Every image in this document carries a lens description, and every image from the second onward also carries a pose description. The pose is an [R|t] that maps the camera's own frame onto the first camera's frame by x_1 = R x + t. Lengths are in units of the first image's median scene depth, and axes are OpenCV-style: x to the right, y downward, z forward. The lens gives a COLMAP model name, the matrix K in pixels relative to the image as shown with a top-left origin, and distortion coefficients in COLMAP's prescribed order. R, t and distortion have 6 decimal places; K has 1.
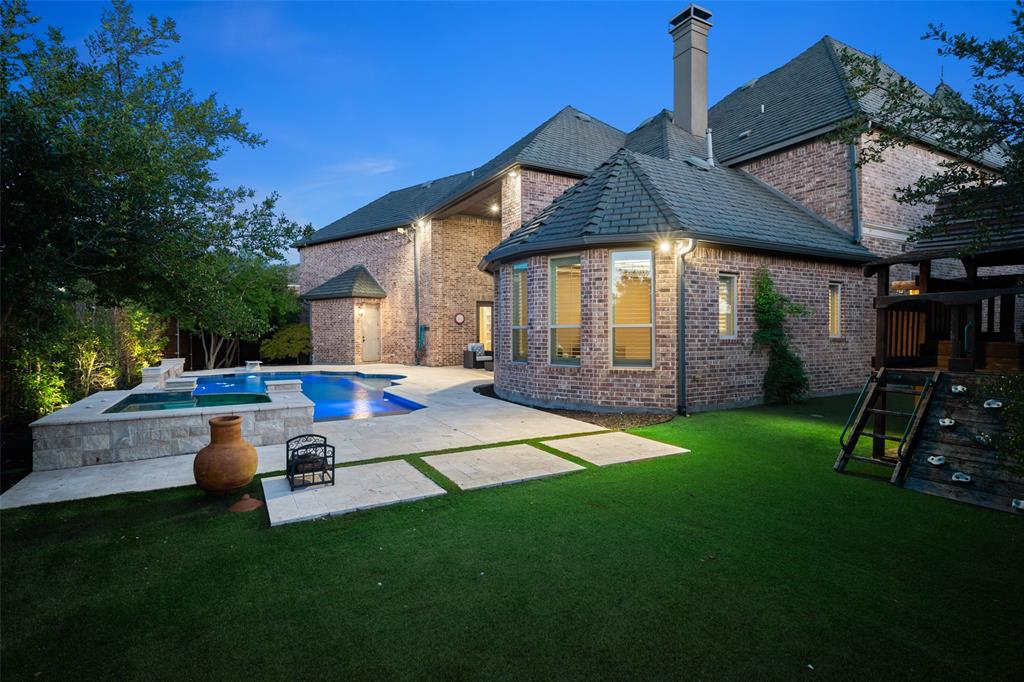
lens RADIAL K [[494.1, 0, 506.6], [0, 494.1, 316.9], [0, 0, 1]] dist [0.010660, -0.000285]
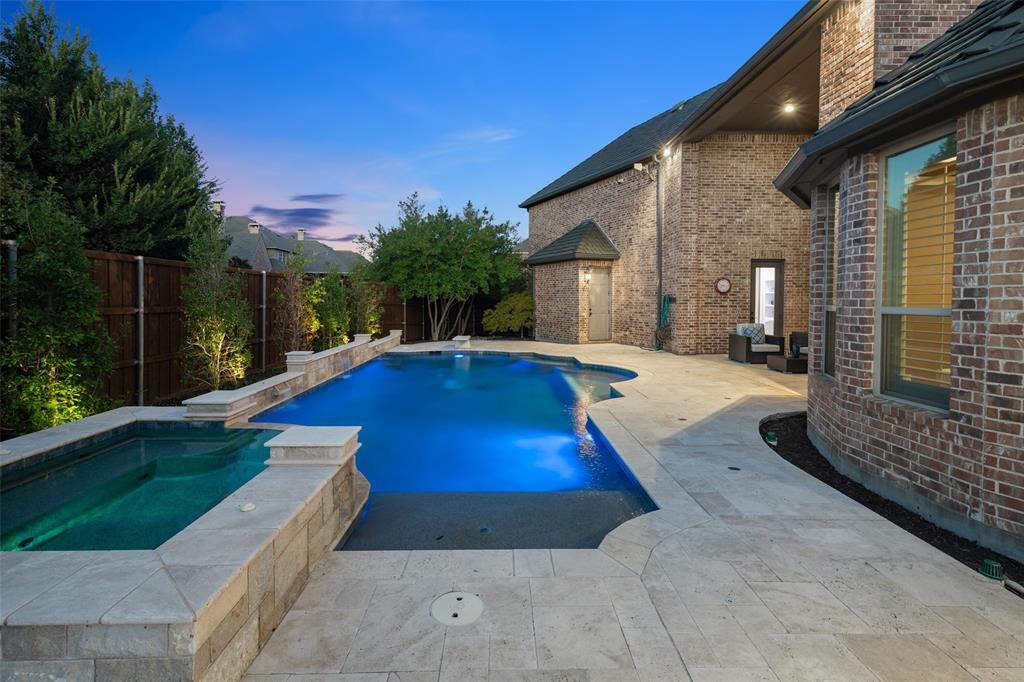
lens RADIAL K [[494.1, 0, 506.6], [0, 494.1, 316.9], [0, 0, 1]] dist [0.010660, -0.000285]
pose [[0.880523, 0.024585, -0.473365, -0.032139], [0.007672, 0.997784, 0.066092, -0.001059], [0.473941, -0.061827, 0.878383, 0.244787]]
